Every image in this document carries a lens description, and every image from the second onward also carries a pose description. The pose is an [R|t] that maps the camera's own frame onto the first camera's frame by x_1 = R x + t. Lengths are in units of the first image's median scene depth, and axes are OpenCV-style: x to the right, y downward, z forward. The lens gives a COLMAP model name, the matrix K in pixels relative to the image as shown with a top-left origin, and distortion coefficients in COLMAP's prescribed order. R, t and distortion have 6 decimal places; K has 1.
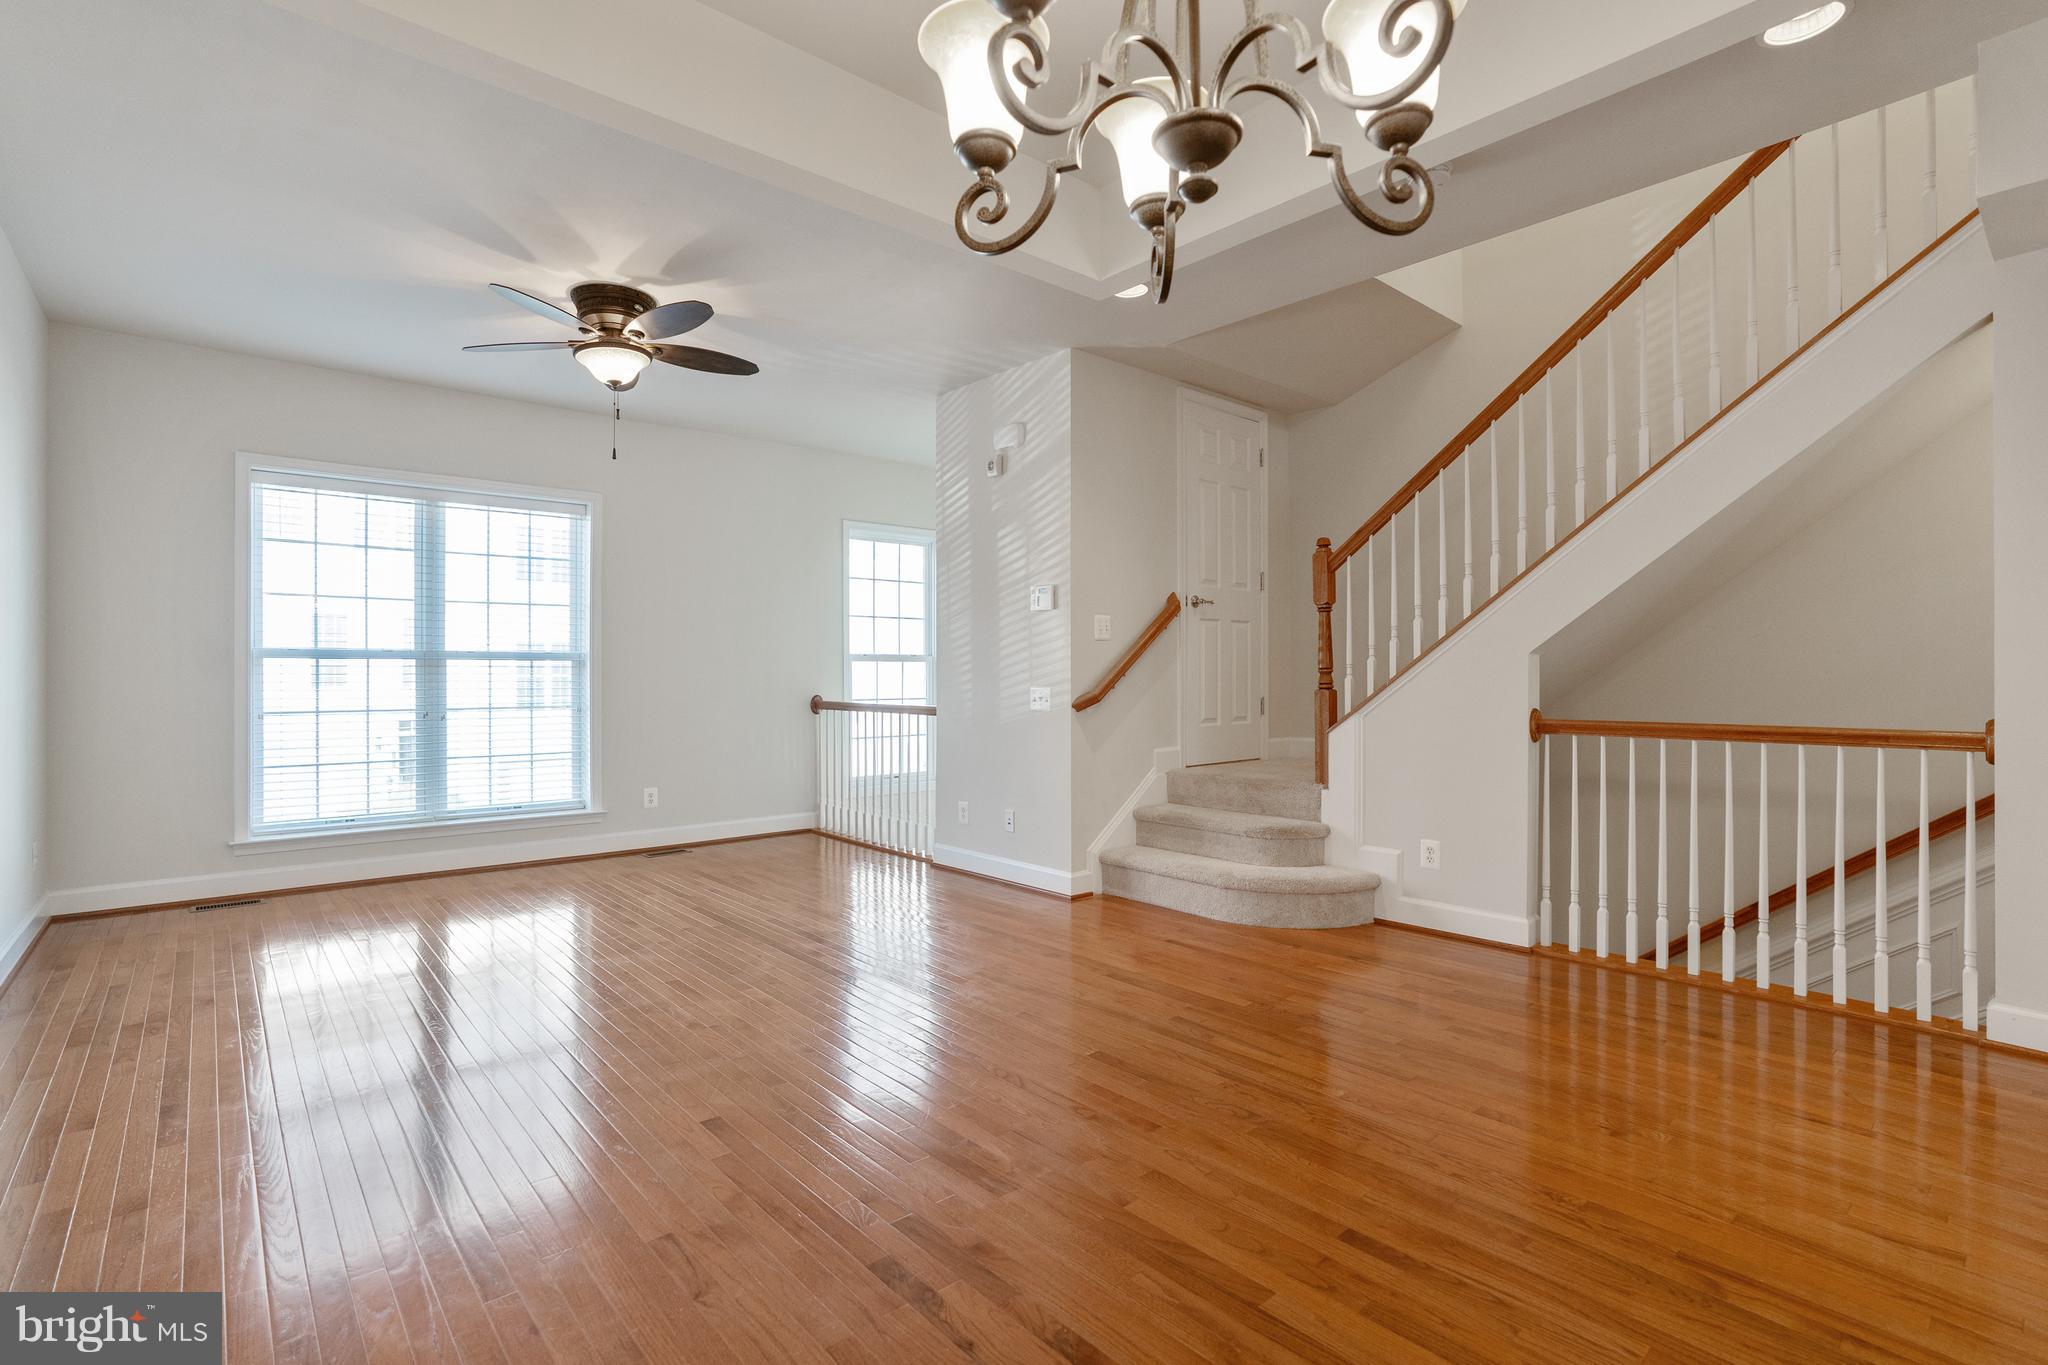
lens RADIAL K [[962.4, 0, 1017.7], [0, 962.4, 672.6], [0, 0, 1]] dist [-0.020377, 0.005046]
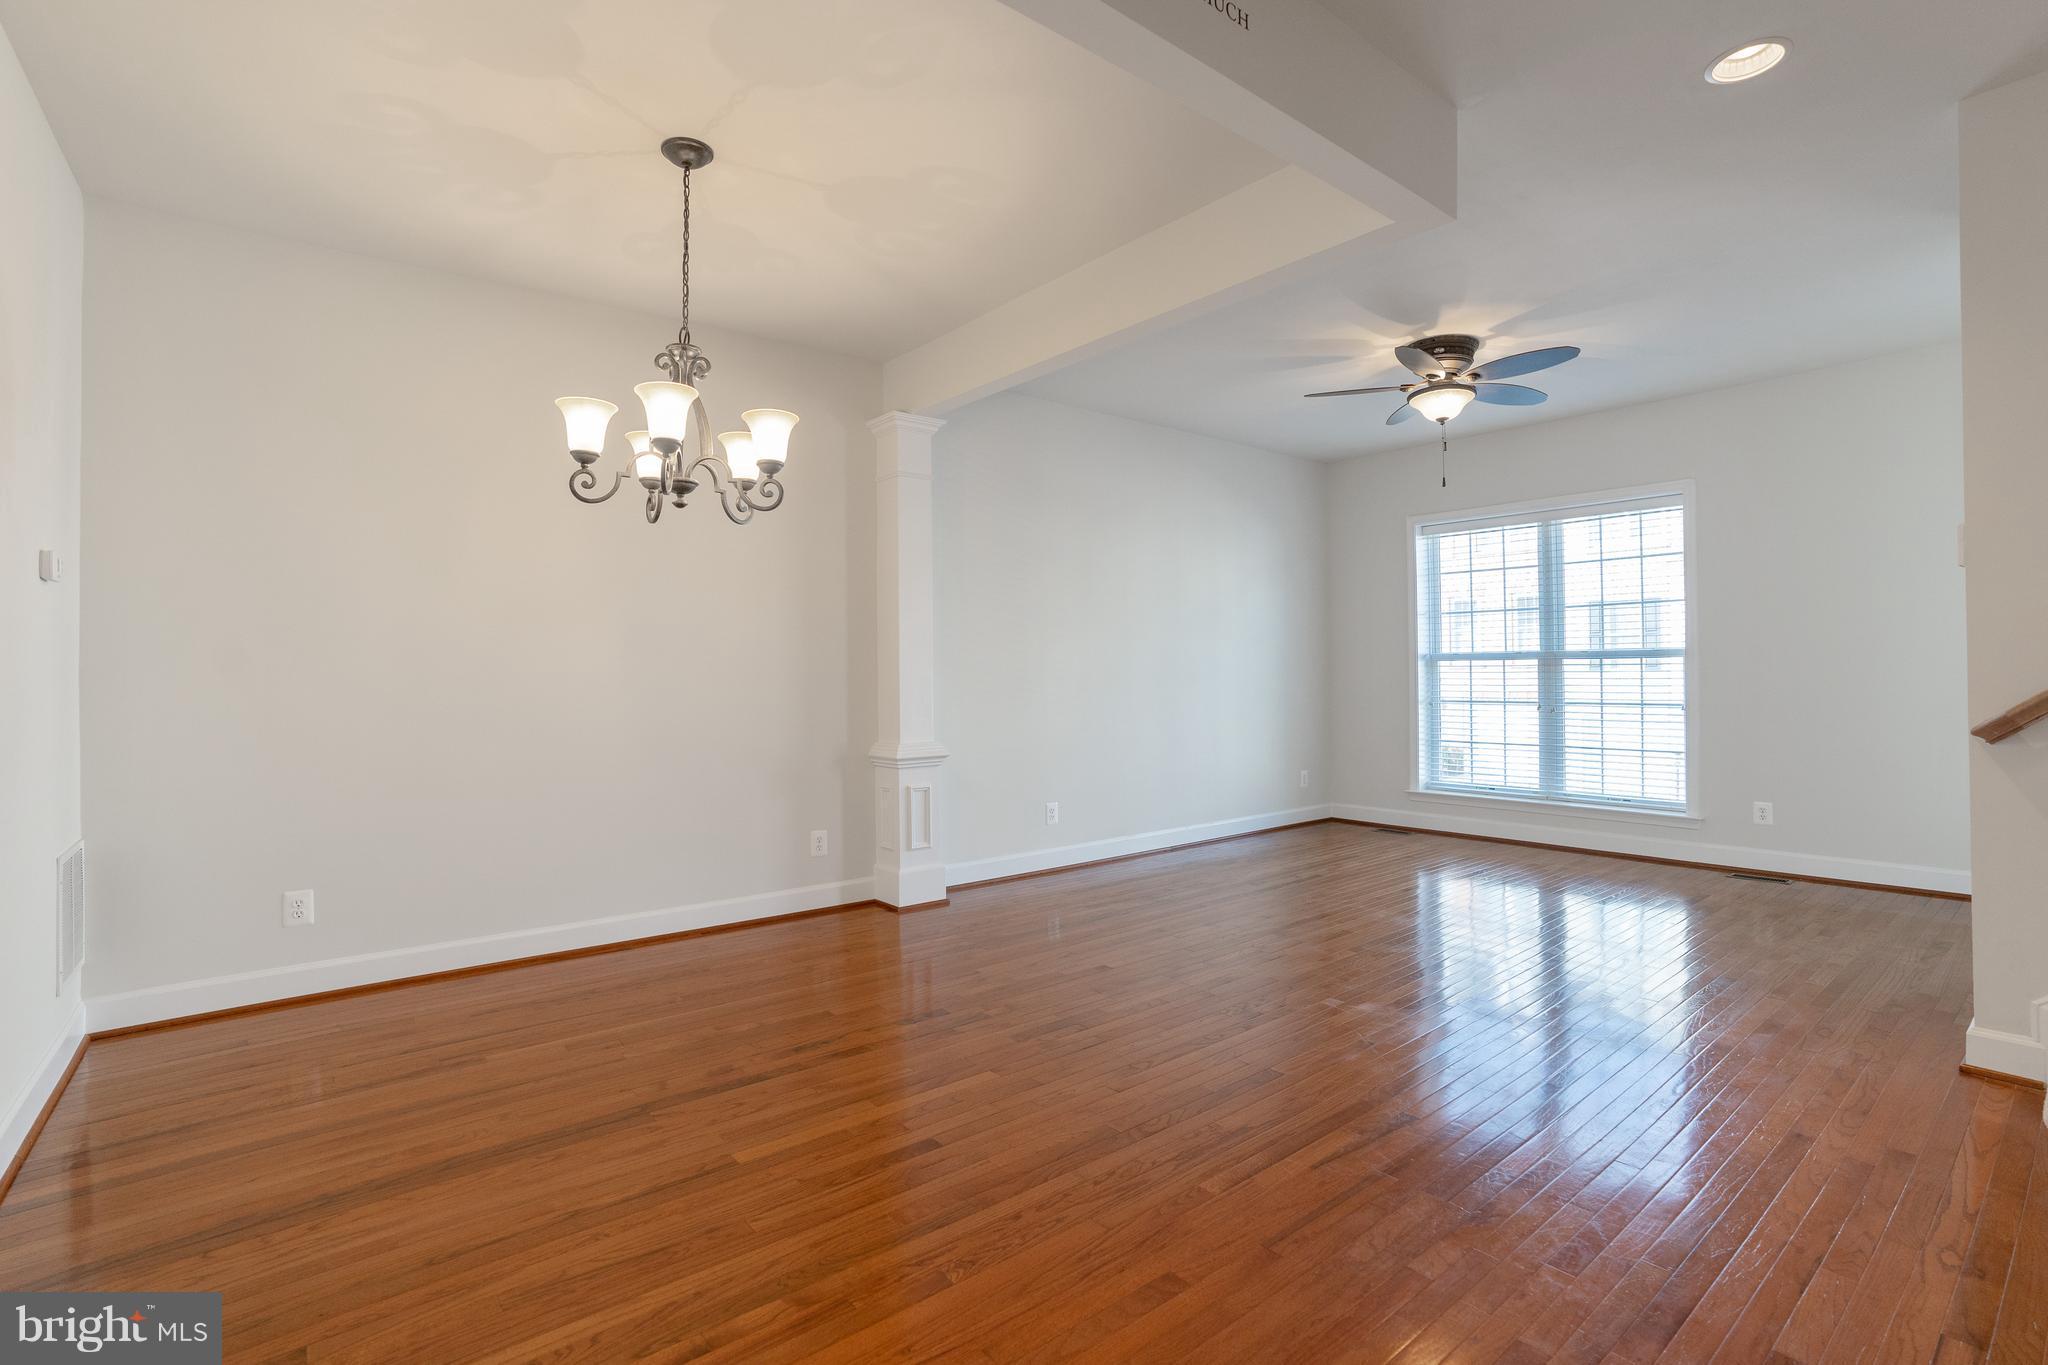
lens RADIAL K [[962.4, 0, 1043.7], [0, 962.4, 663.4], [0, 0, 1]] dist [-0.020377, 0.005046]
pose [[-0.017722, -0.008851, -0.999804, 0.547940], [0.009314, 0.999916, -0.009017, -0.003905], [0.999800, -0.009472, -0.017638, 0.407440]]
